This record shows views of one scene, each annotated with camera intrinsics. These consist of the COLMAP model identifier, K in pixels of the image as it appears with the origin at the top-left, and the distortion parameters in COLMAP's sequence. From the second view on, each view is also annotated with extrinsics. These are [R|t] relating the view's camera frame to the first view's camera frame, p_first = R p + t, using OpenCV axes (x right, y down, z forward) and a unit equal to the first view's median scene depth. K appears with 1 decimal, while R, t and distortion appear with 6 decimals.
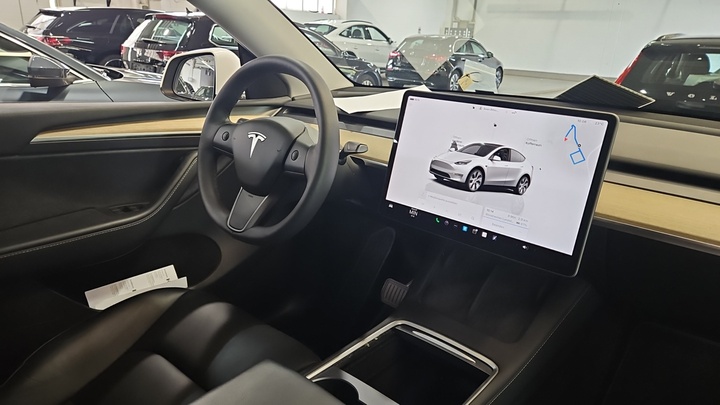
lens RADIAL K [[485.9, 0, 360.0], [0, 485.9, 202.5], [0, 0, 1]] dist [0.022677, 0.000460]
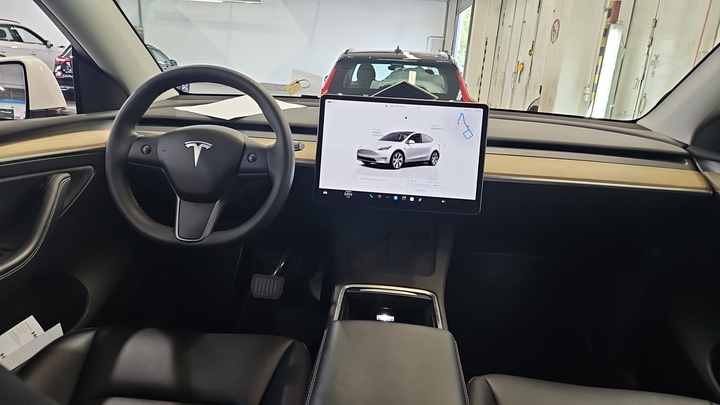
lens RADIAL K [[470.3, 0, 360.0], [0, 470.3, 202.5], [0, 0, 1]] dist [0.040140, -0.002893]
pose [[0.807408, -0.163902, 0.566771, -0.571919], [0.167876, 0.984752, 0.045625, -0.007832], [-0.565606, 0.058309, 0.822611, 0.010758]]
